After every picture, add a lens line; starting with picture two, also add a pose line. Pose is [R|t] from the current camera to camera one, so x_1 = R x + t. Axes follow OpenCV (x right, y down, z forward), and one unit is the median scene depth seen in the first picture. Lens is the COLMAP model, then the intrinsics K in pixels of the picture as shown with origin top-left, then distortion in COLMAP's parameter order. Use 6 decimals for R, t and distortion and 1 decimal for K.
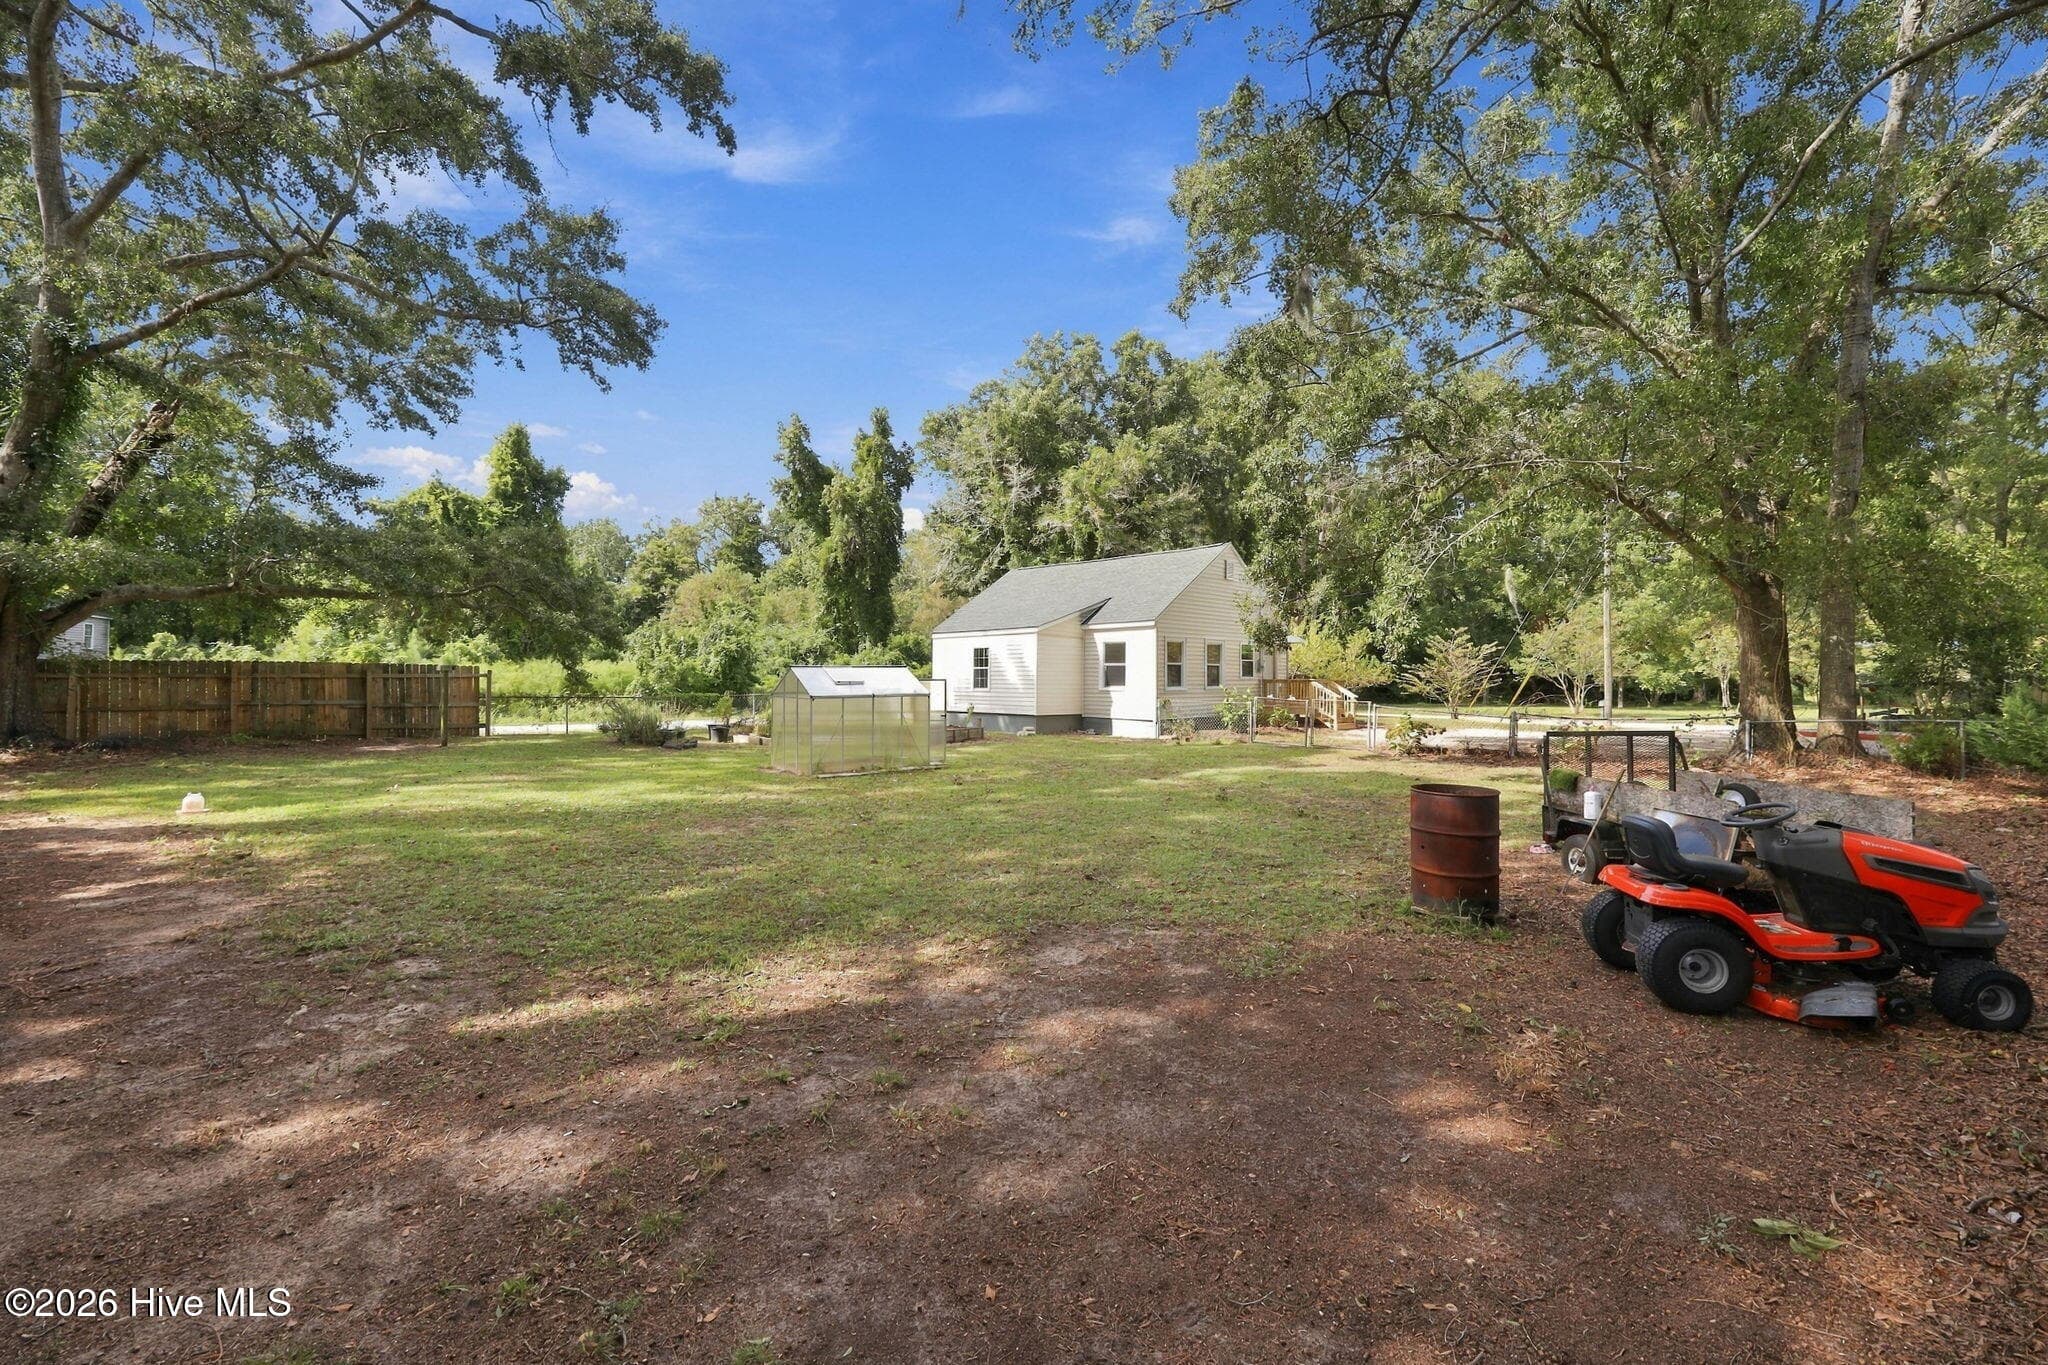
lens RADIAL K [[829.2, 0, 1013.6], [0, 829.2, 682.3], [0, 0, 1]] dist [0.003313, -0.000075]
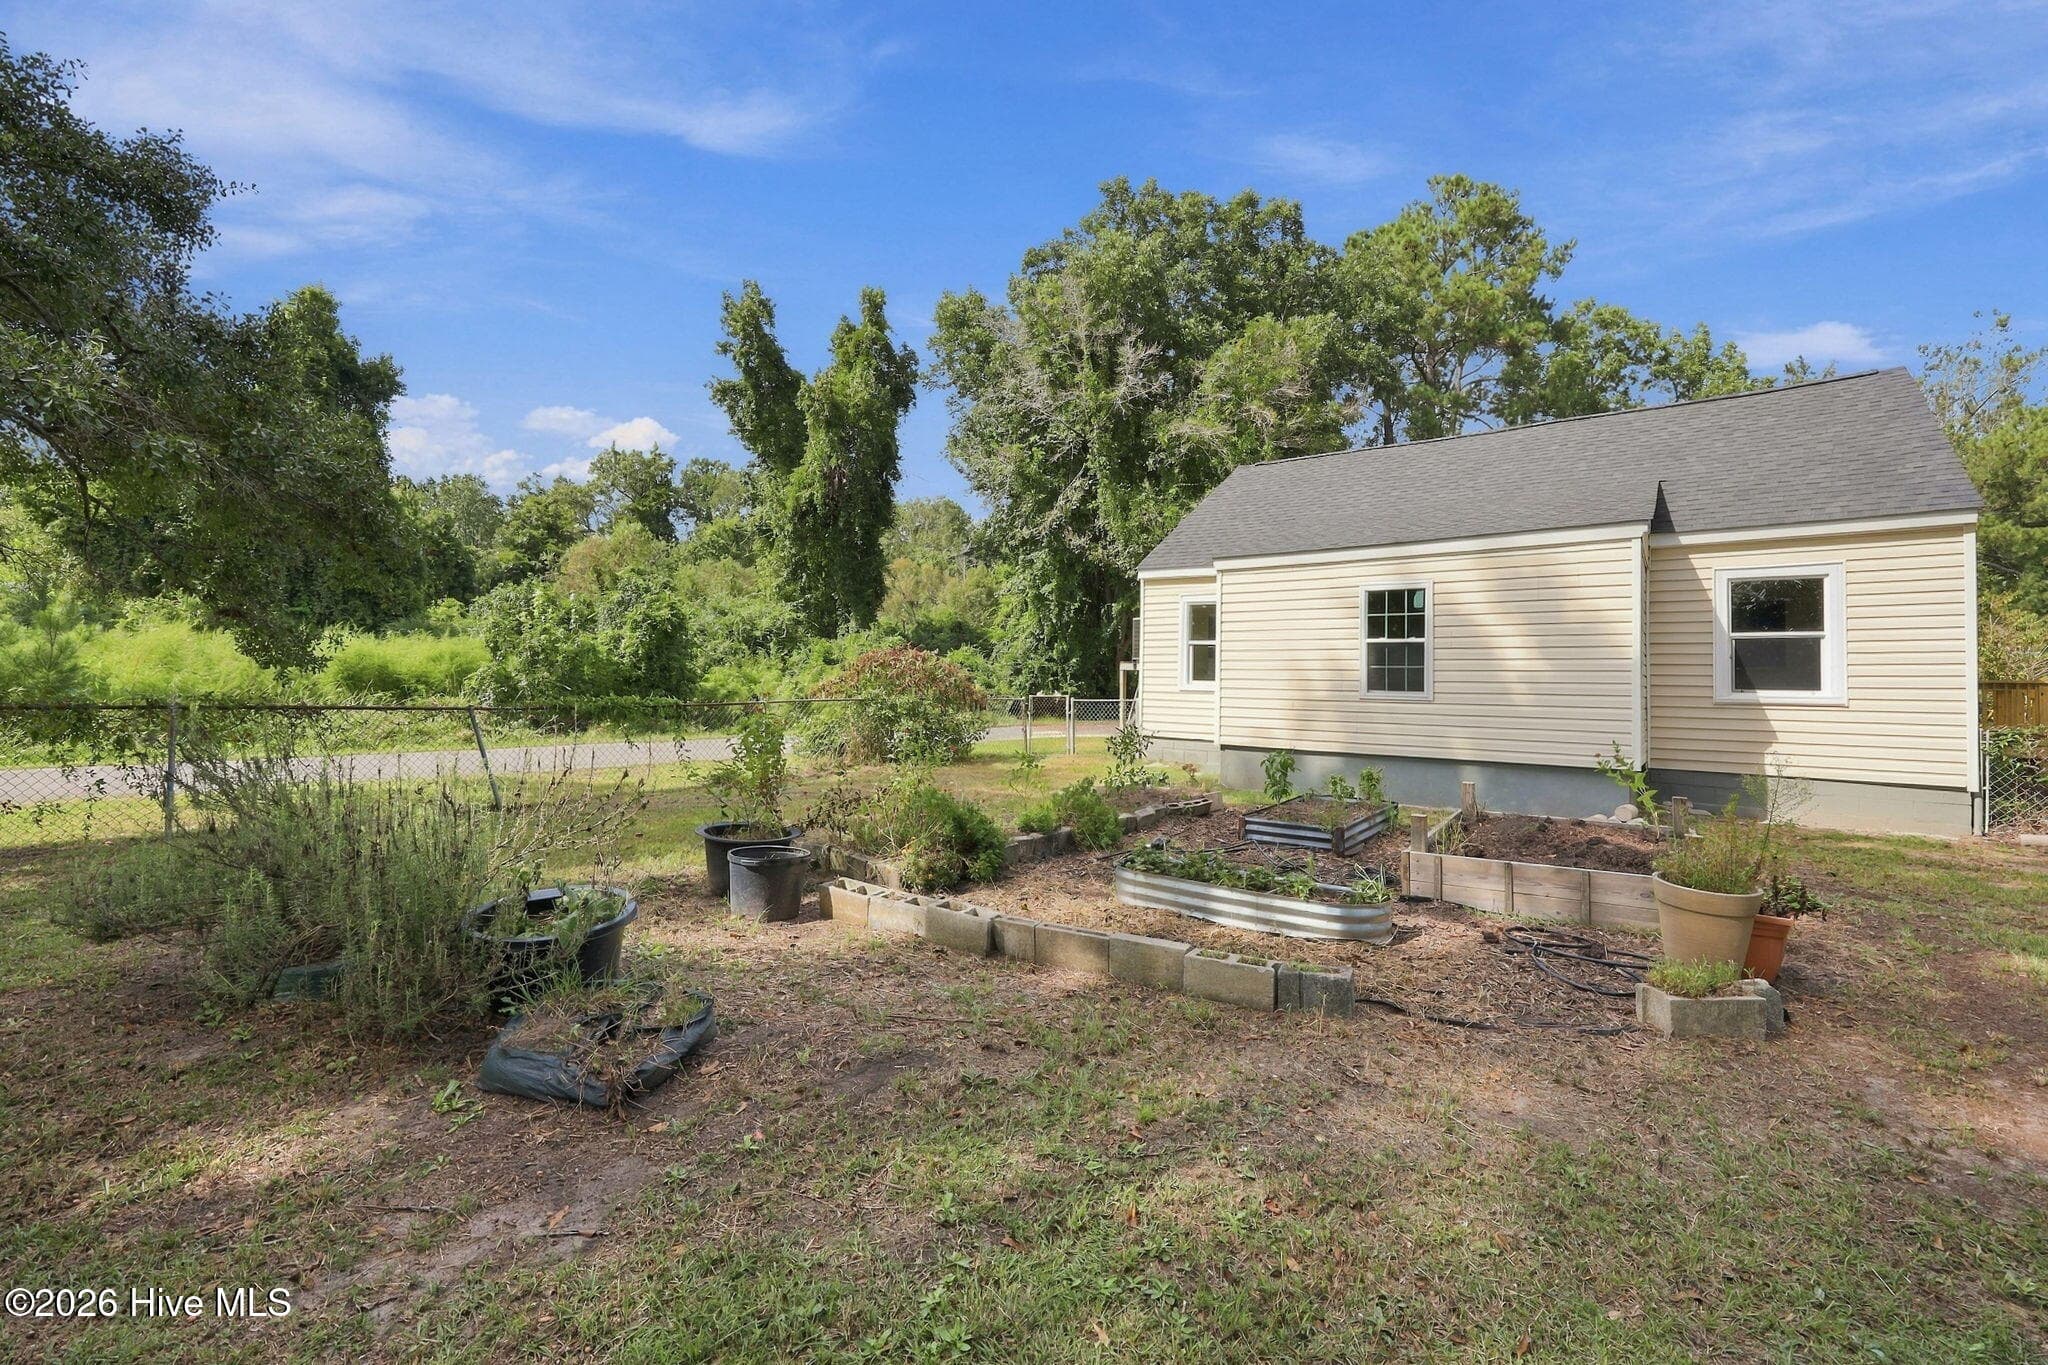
lens RADIAL K [[829.2, 0, 1015.1], [0, 829.2, 681.1], [0, 0, 1]] dist [0.003313, -0.000075]
pose [[0.993079, 0.013331, 0.116692, -0.126689], [-0.012832, 0.999905, -0.005030, 0.003074], [-0.116748, 0.003498, 0.993155, 0.307904]]
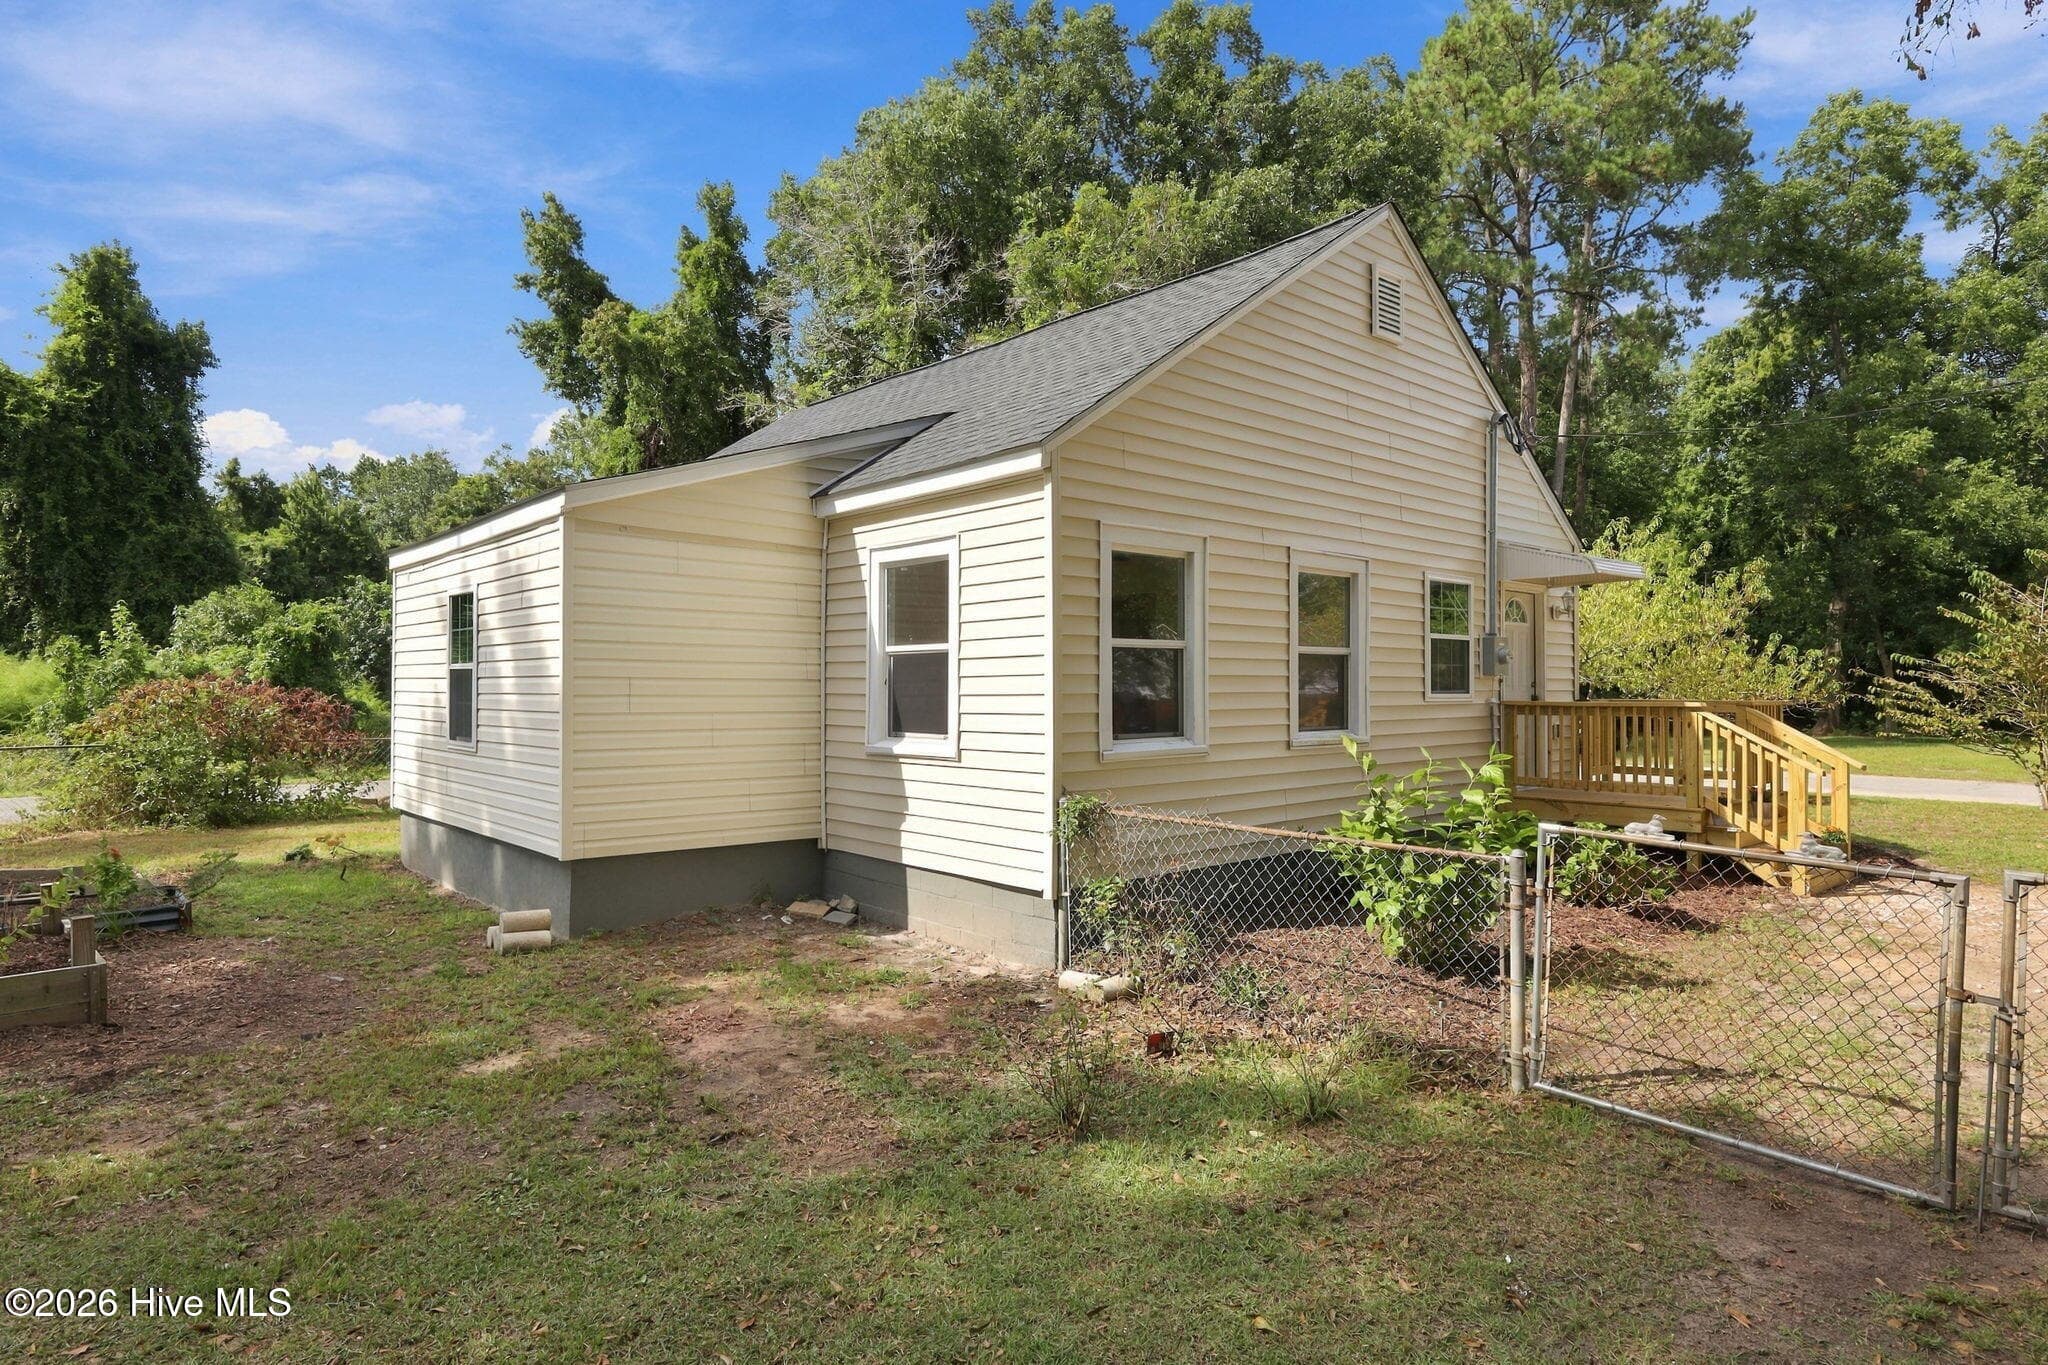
lens RADIAL K [[1114.8, 0, 1030.8], [0, 1114.8, 690.3], [0, 0, 1]] dist [0.001401, -0.000098]
pose [[0.998617, -0.003528, -0.052465, 0.080958], [0.003322, 0.999986, -0.004004, -0.003397], [0.052478, 0.003824, 0.998615, 0.311432]]
